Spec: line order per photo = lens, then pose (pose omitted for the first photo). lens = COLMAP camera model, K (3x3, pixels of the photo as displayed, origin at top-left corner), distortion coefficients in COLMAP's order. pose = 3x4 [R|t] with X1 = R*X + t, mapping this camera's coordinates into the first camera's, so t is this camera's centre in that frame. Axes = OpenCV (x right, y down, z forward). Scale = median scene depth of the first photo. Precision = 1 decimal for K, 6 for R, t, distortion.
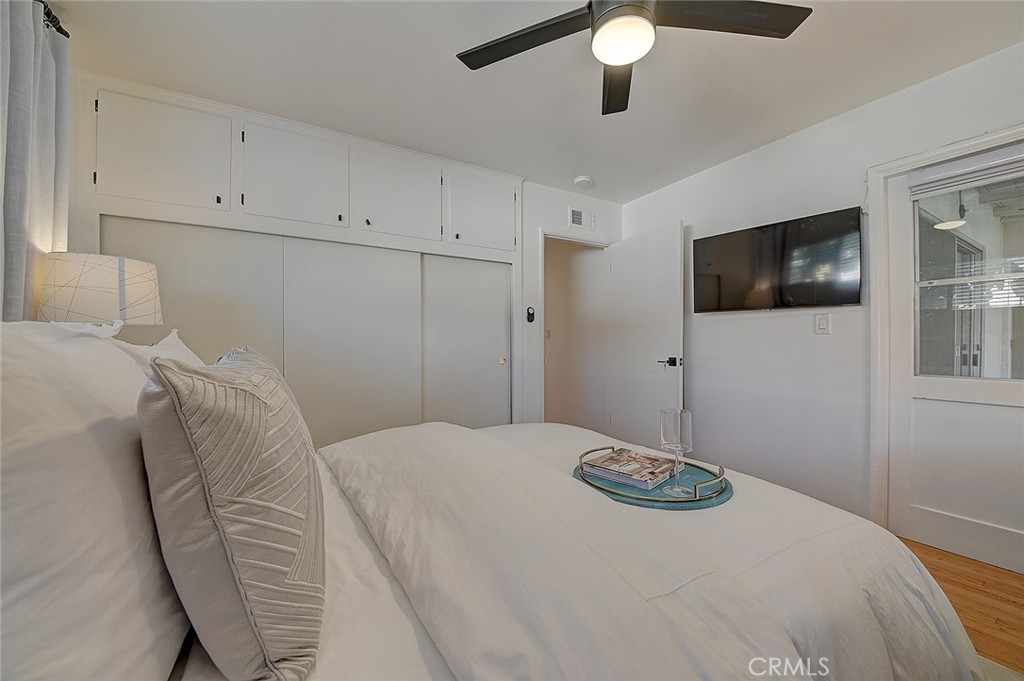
lens RADIAL K [[375.2, 0, 518.2], [0, 375.2, 341.3], [0, 0, 1]] dist [-0.001754, -0.000198]
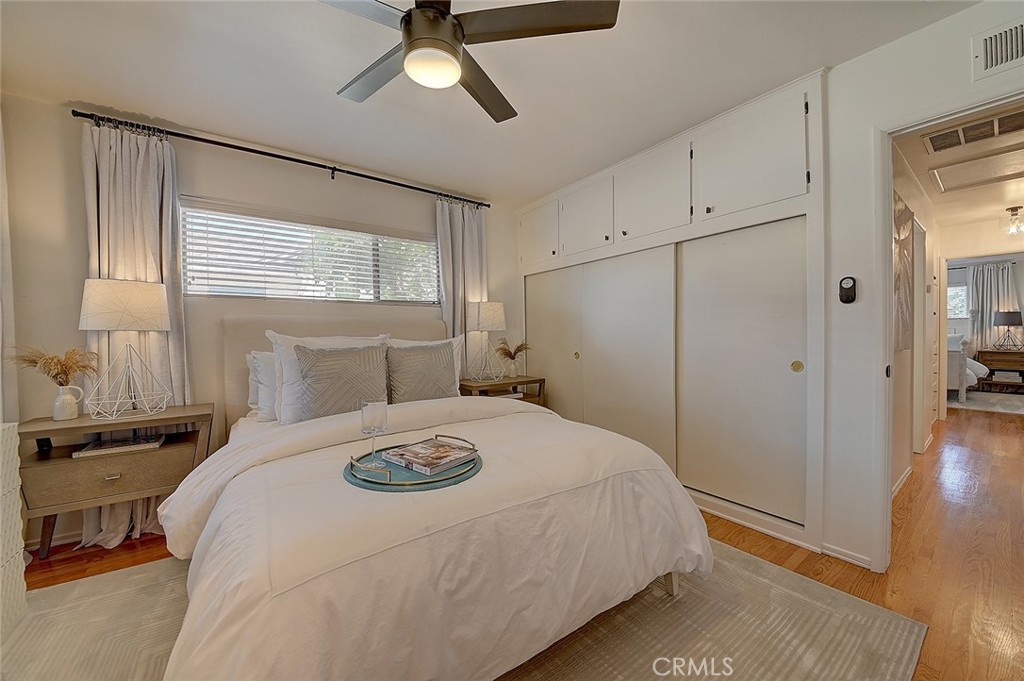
lens RADIAL K [[375.2, 0, 517.9], [0, 375.2, 338.3], [0, 0, 1]] dist [-0.001754, -0.000198]
pose [[0.110448, -0.000169, -0.993882, 1.378616], [0.006154, 0.999981, 0.000514, -0.003131], [0.993863, -0.006173, 0.110447, 1.101744]]
